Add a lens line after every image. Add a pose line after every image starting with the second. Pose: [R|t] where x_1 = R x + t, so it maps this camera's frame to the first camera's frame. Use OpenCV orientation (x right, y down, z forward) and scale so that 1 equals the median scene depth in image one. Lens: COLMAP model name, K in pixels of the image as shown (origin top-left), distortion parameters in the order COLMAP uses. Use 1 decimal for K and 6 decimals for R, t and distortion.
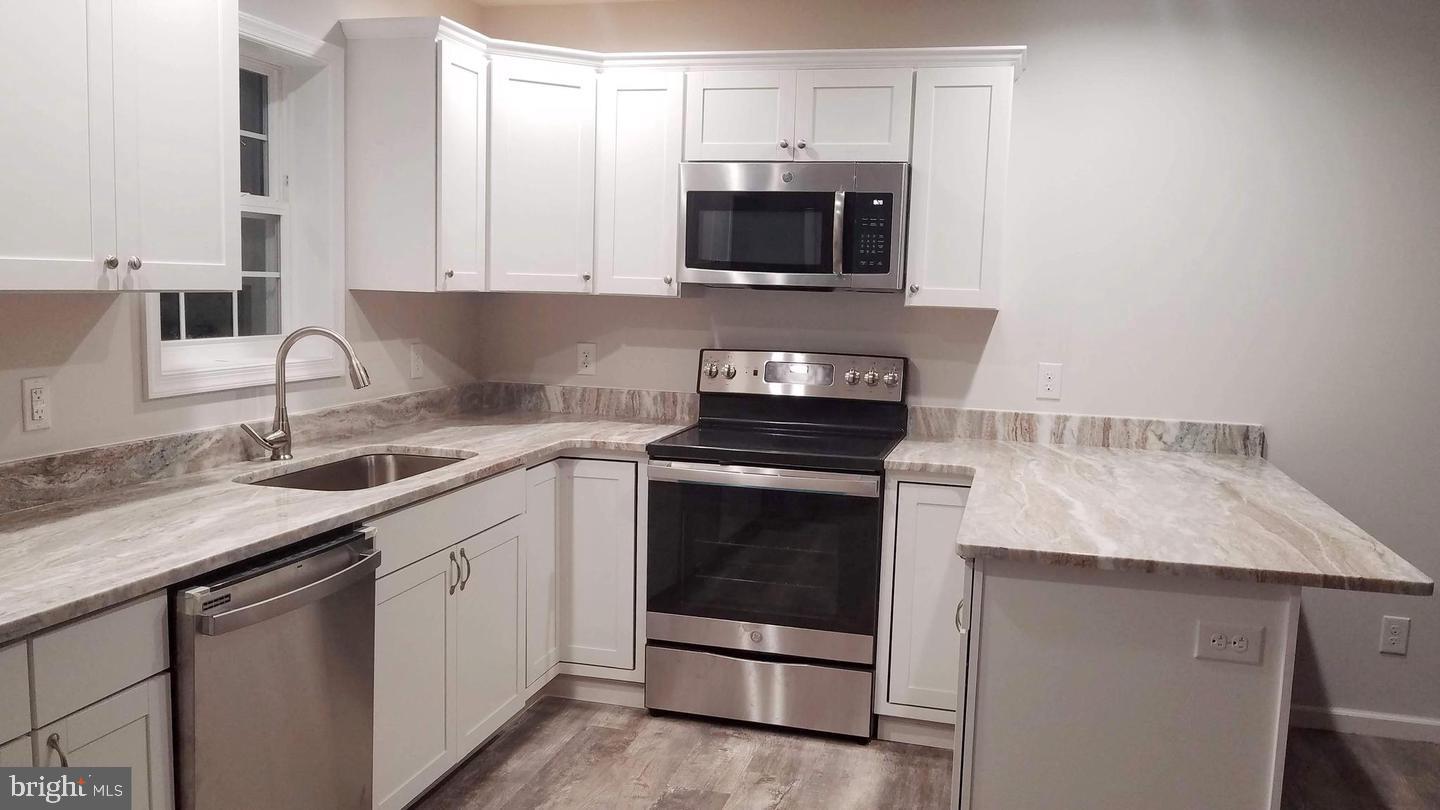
lens RADIAL K [[1154.9, 0, 720.0], [0, 1154.9, 405.0], [0, 0, 1]] dist [-0.011376, -0.009894]
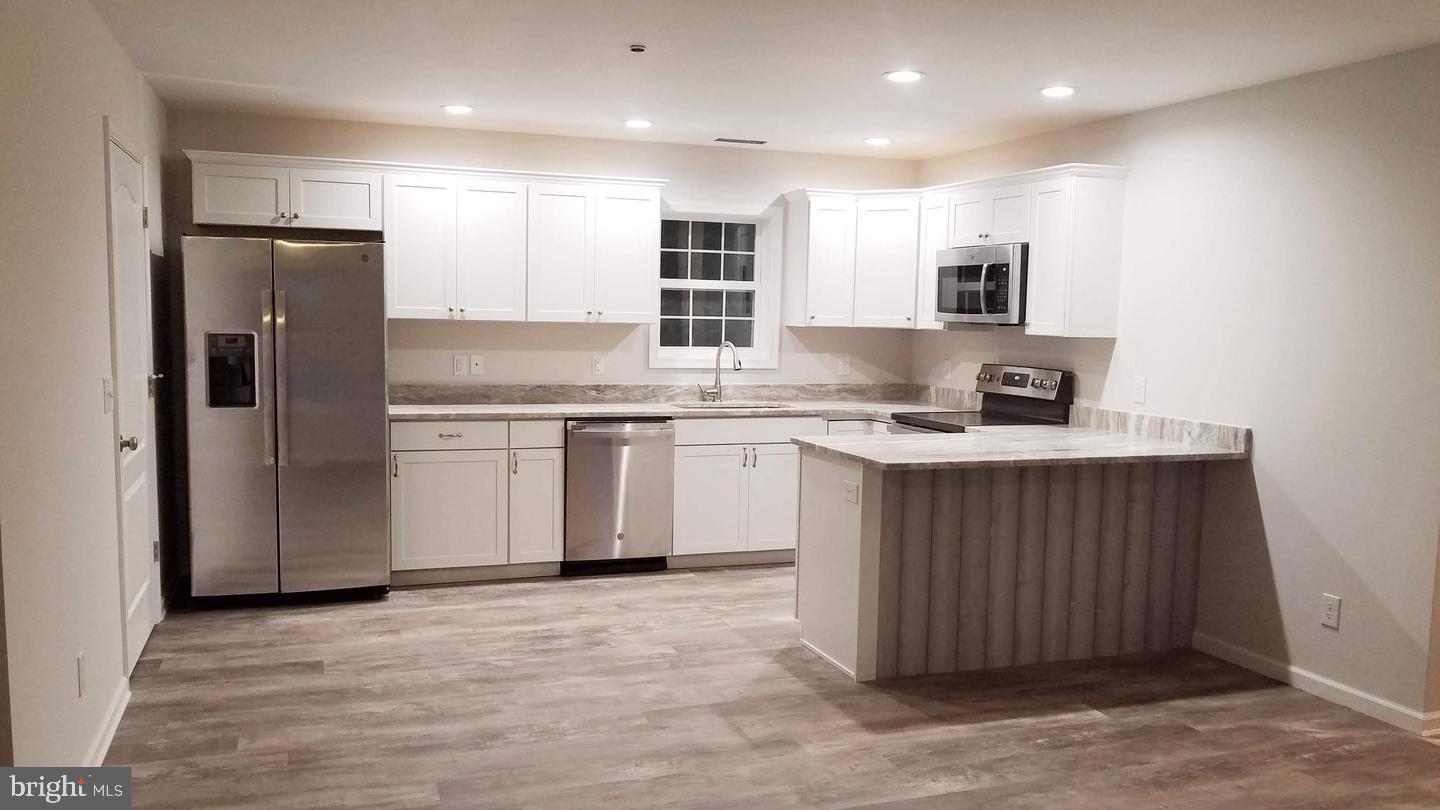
lens RADIAL K [[1169.7, 0, 686.2], [0, 1169.7, 412.5], [0, 0, 1]] dist [-0.002136, -0.009658]
pose [[0.547732, 0.054158, -0.834899, 1.208368], [-0.092466, 0.995708, 0.003928, 0.053241], [0.831529, 0.075048, 0.550389, -0.226700]]
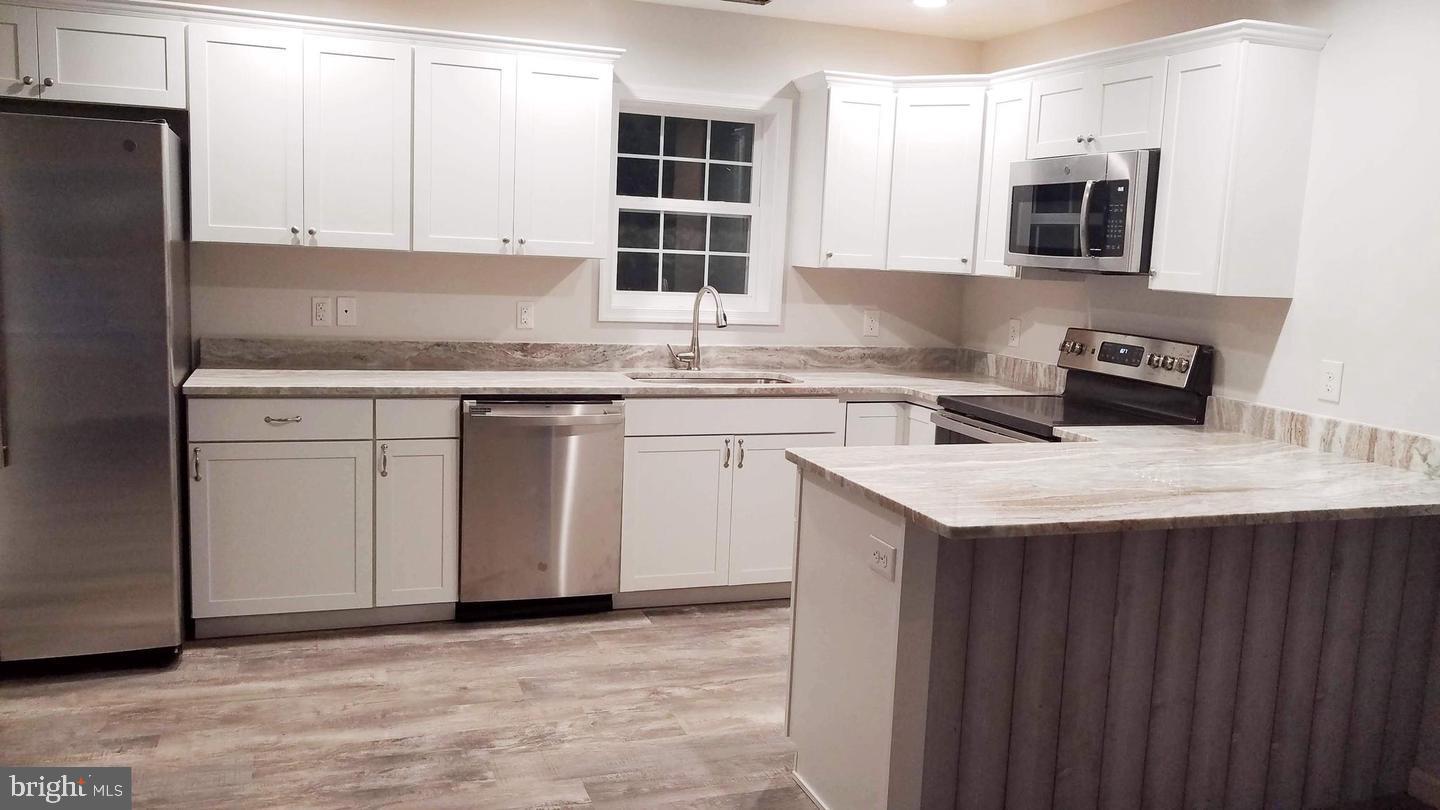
lens RADIAL K [[1154.9, 0, 720.0], [0, 1154.9, 405.0], [0, 0, 1]] dist [-0.011376, -0.009894]
pose [[0.555715, 0.108816, -0.824221, 0.790325], [-0.115597, 0.991881, 0.053012, 0.005292], [0.823297, 0.065818, 0.563782, 0.120073]]
